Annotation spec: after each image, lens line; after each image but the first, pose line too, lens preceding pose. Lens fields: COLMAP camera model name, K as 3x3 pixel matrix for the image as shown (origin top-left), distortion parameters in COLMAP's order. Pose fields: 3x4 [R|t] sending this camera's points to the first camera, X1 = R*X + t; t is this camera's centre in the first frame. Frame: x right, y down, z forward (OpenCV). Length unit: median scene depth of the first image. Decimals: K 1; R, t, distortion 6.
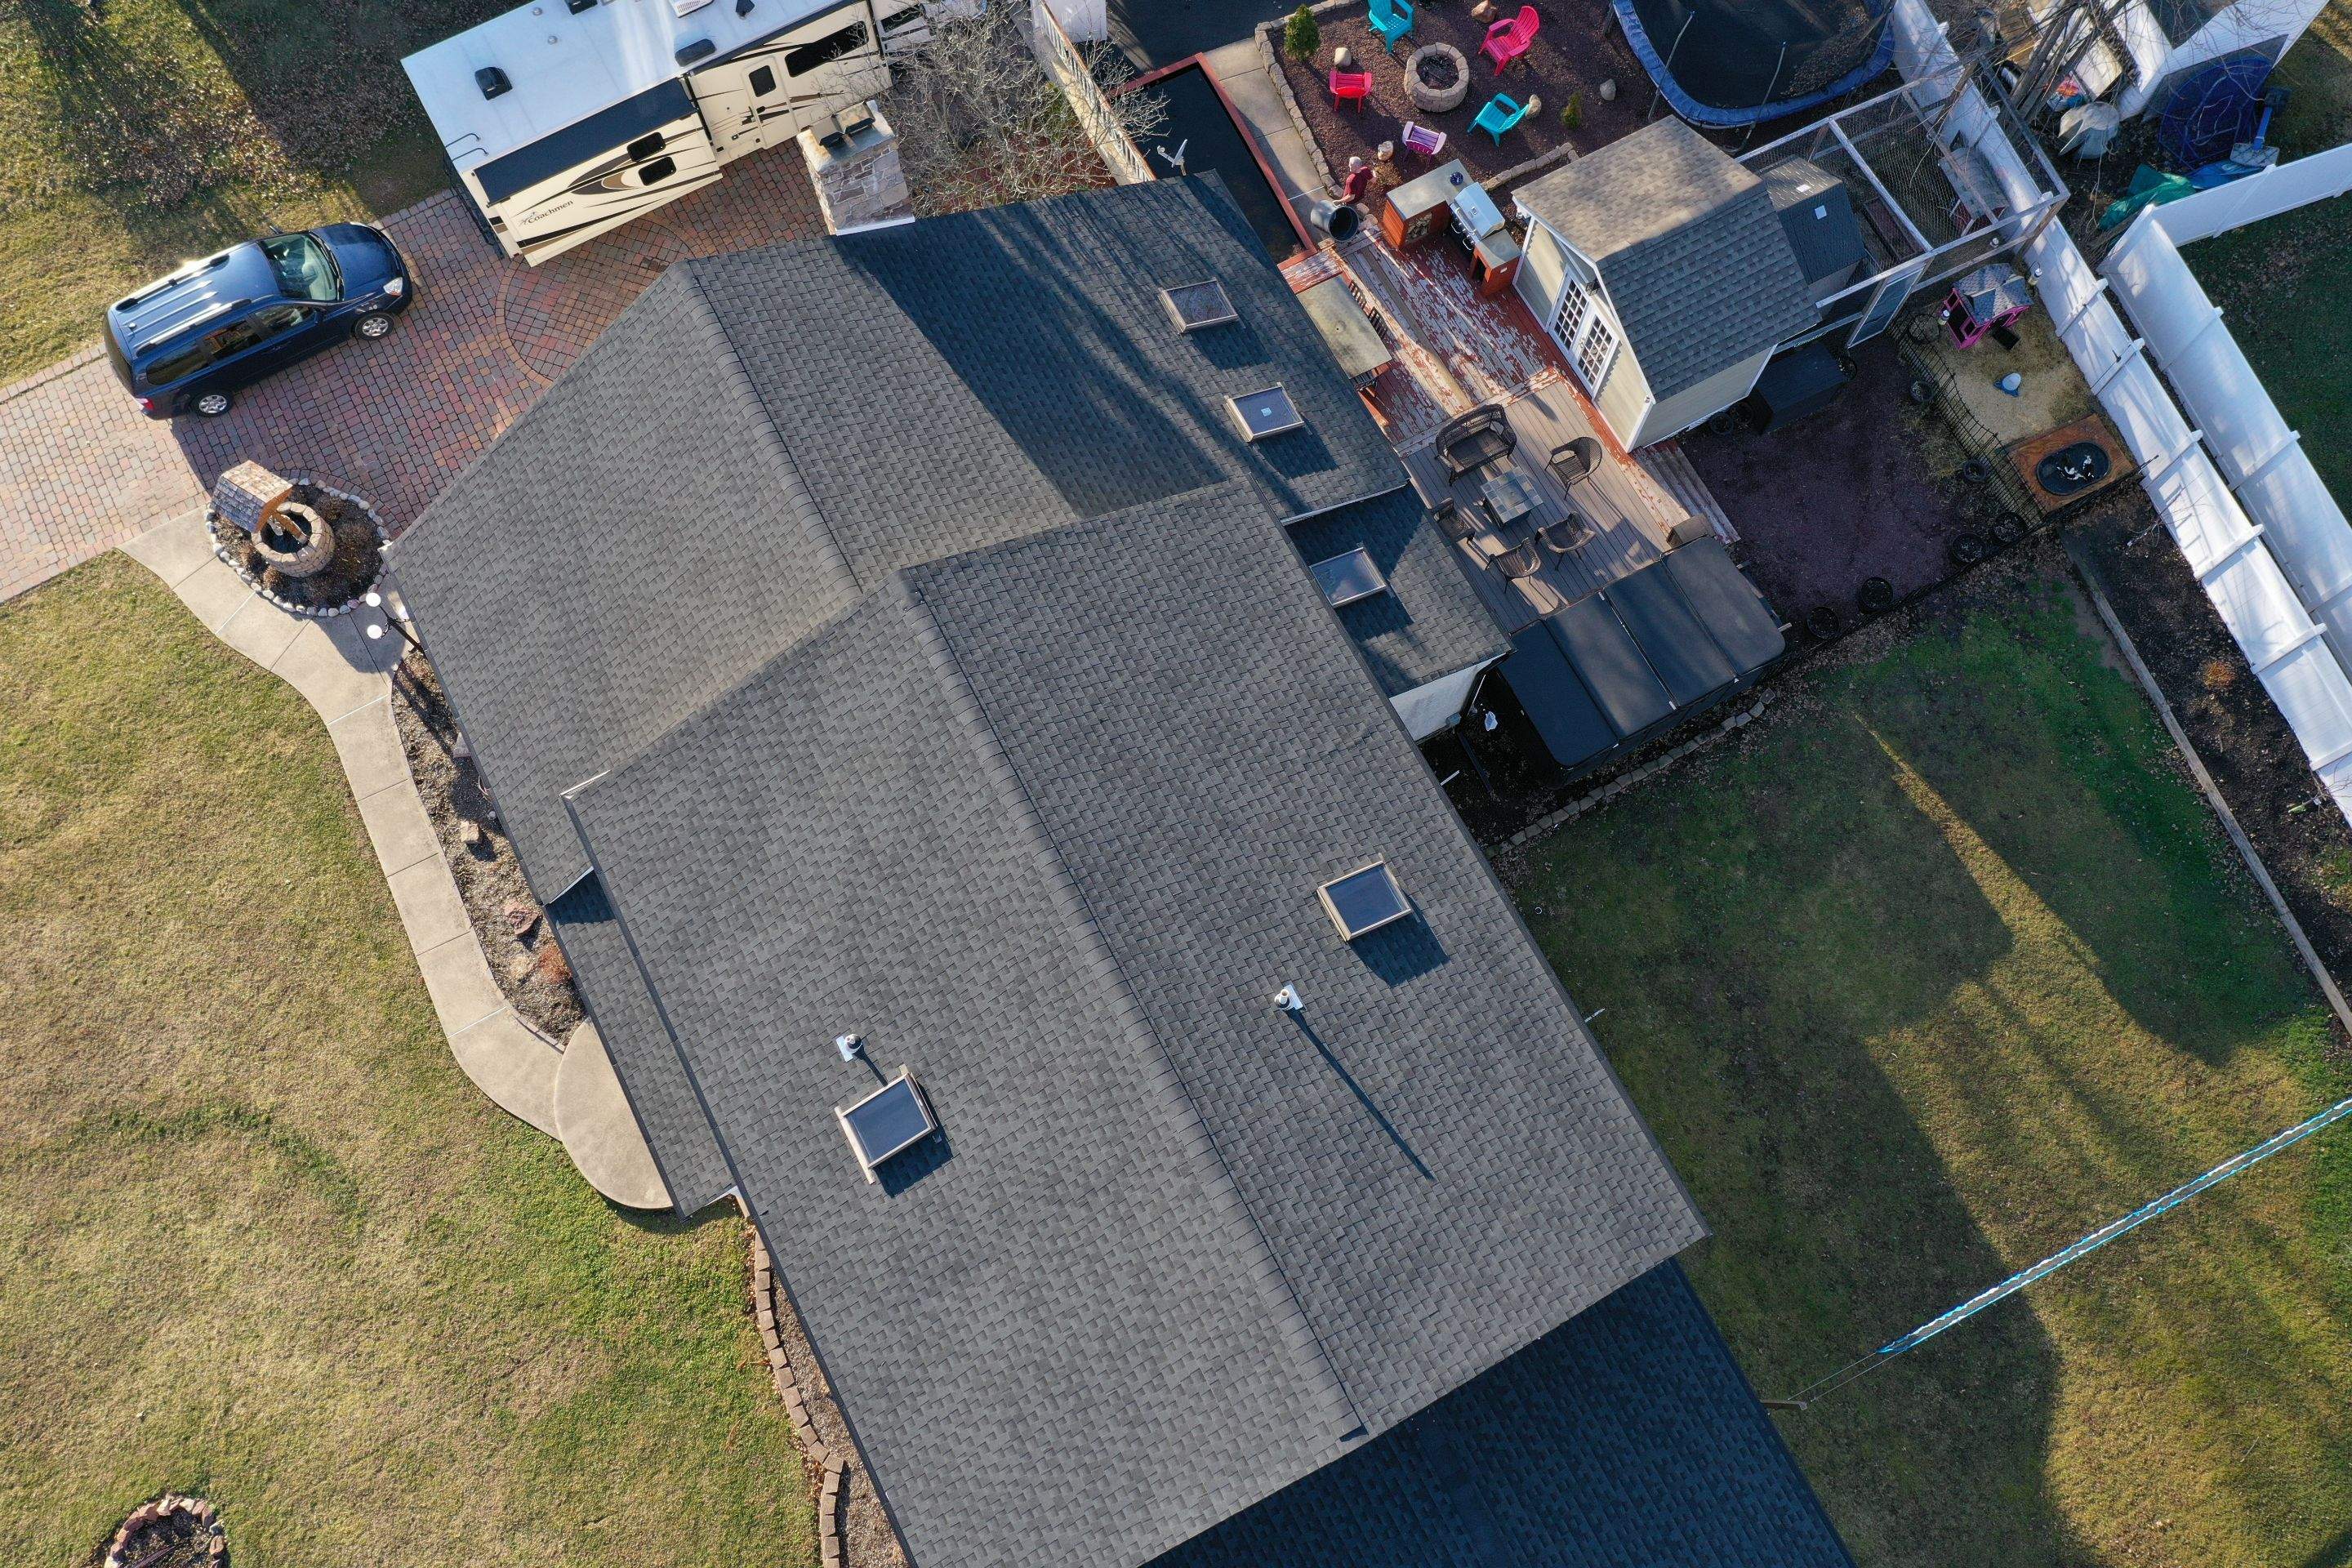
lens RADIAL K [[1857.8, 0, 1173.8], [0, 1857.8, 794.2], [0, 0, 1]] dist [0.019903, 0.003800]
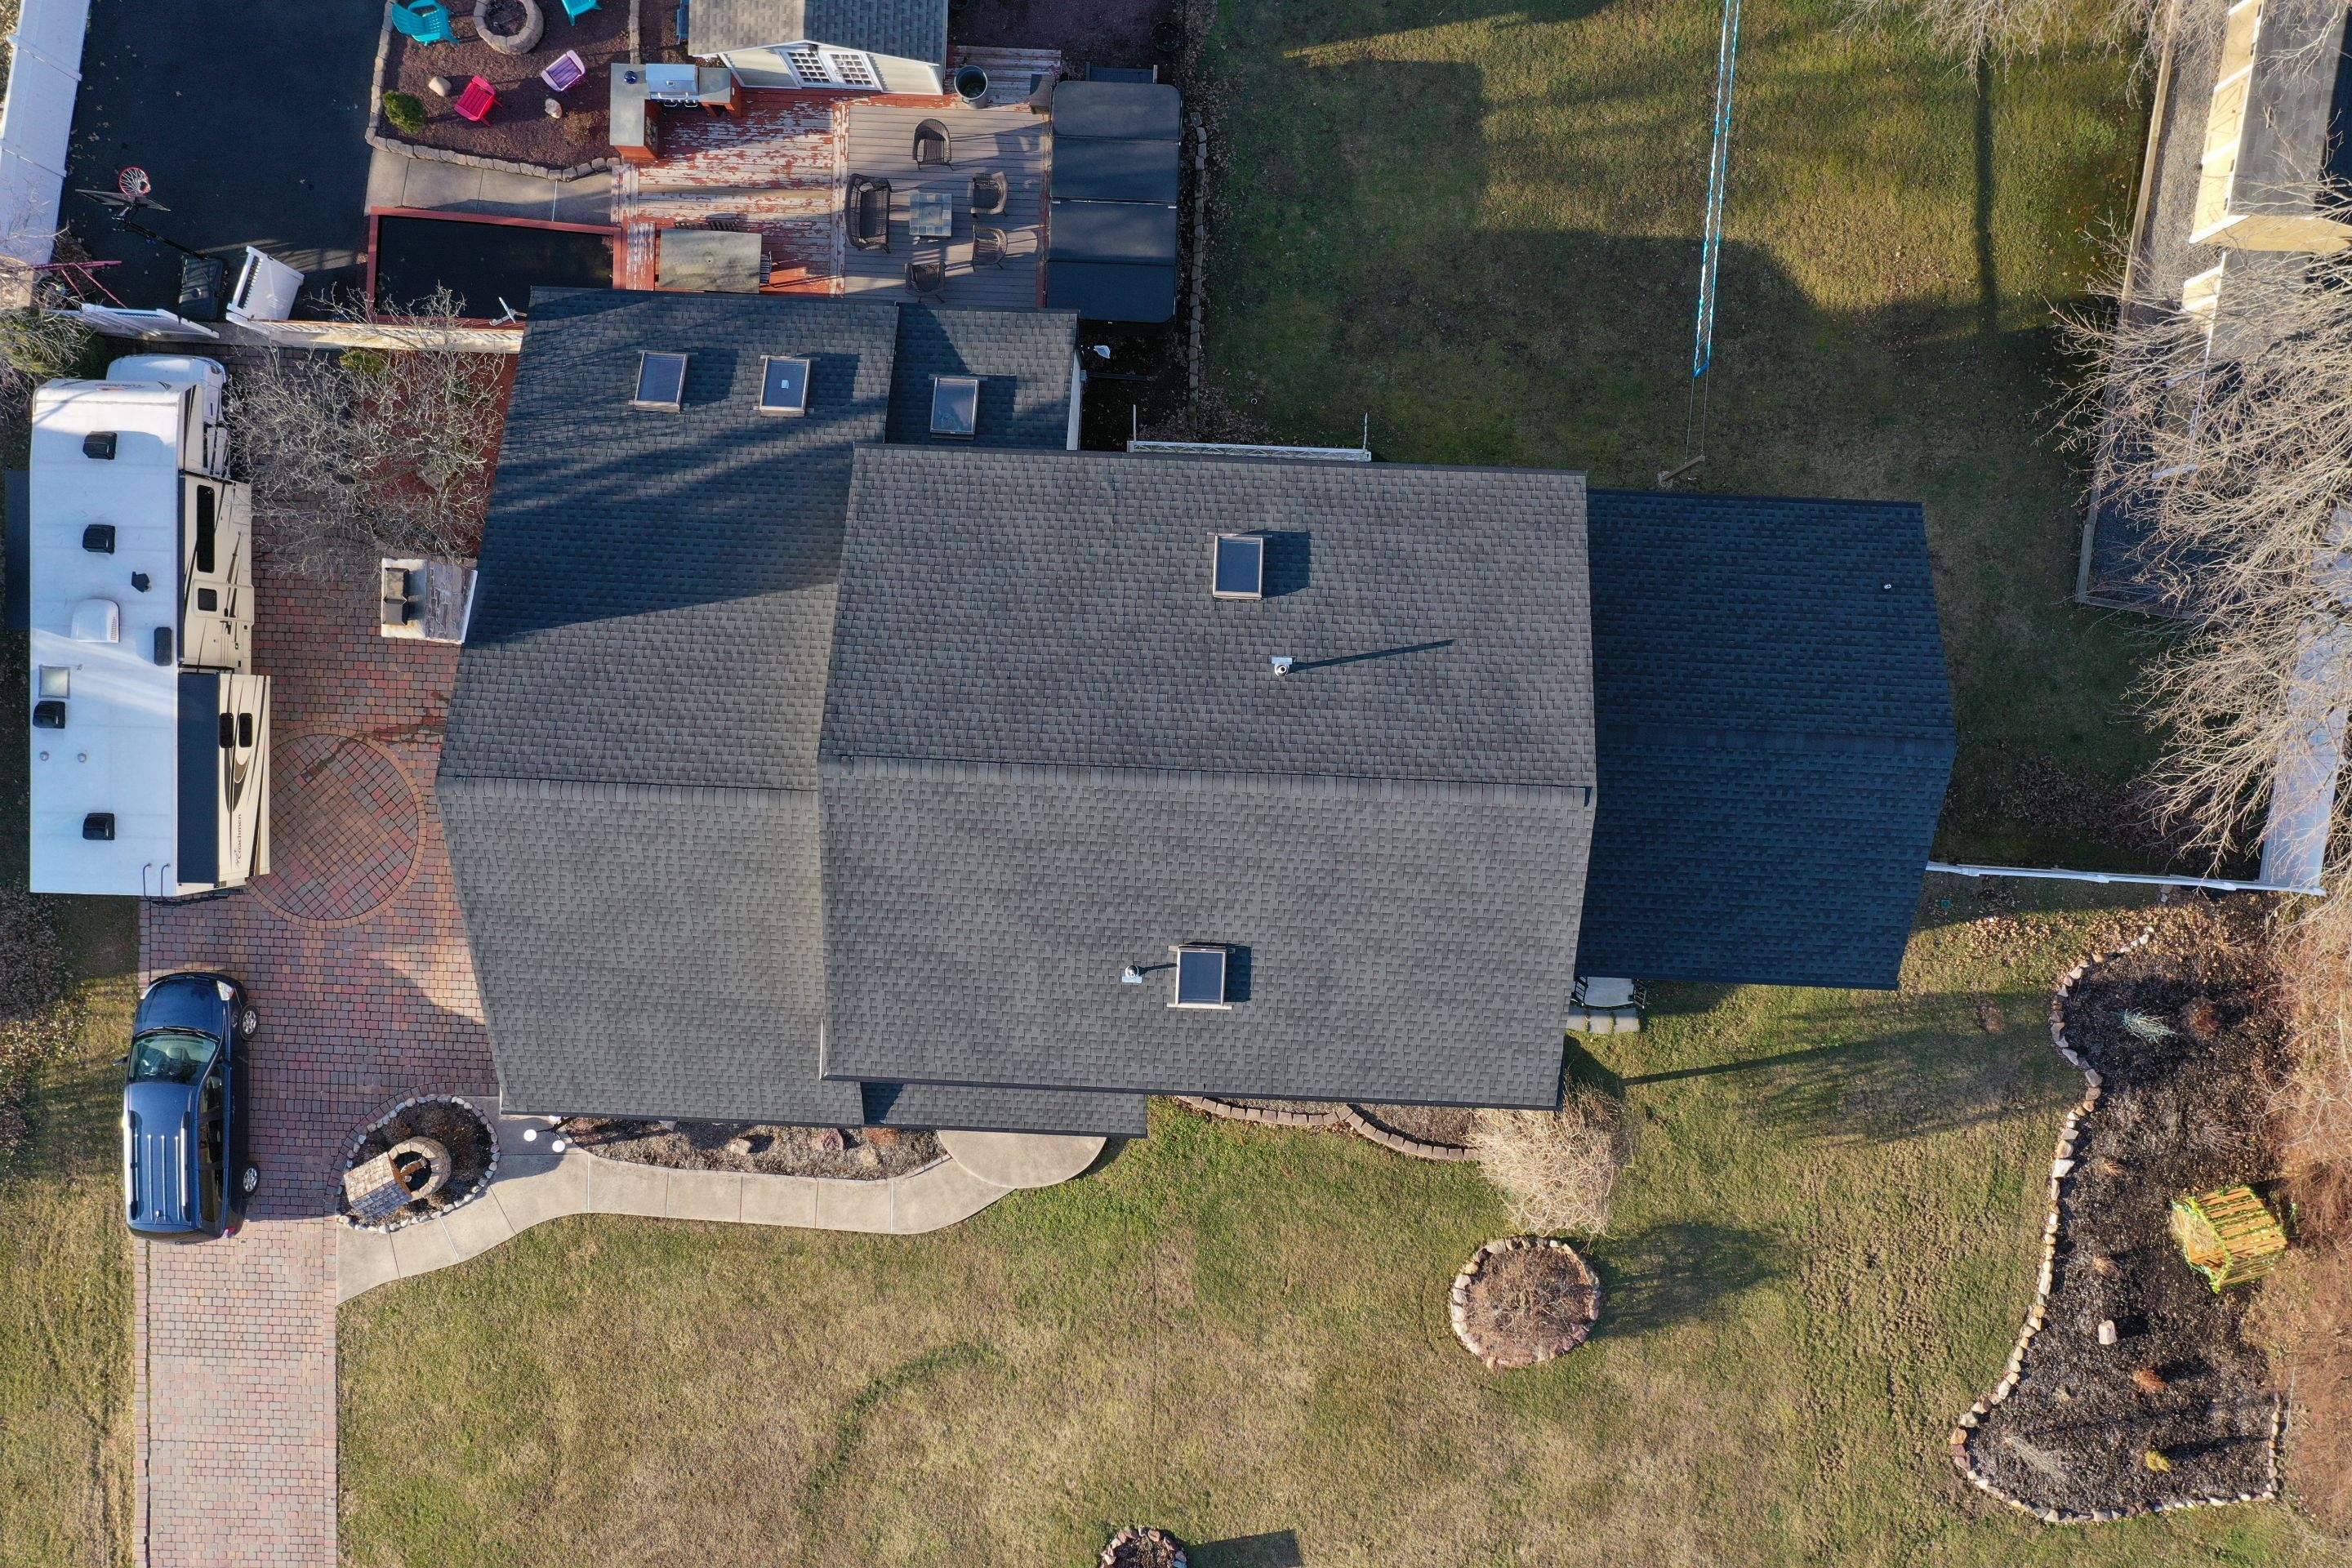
lens RADIAL K [[1867.7, 0, 1179.9], [0, 1867.7, 781.4], [0, 0, 1]] dist [0.013133, 0.004234]
pose [[0.506340, -0.862015, -0.023469, -0.009193], [0.825472, 0.476643, 0.302336, -0.218170], [-0.249431, -0.172458, 0.952913, -0.160131]]
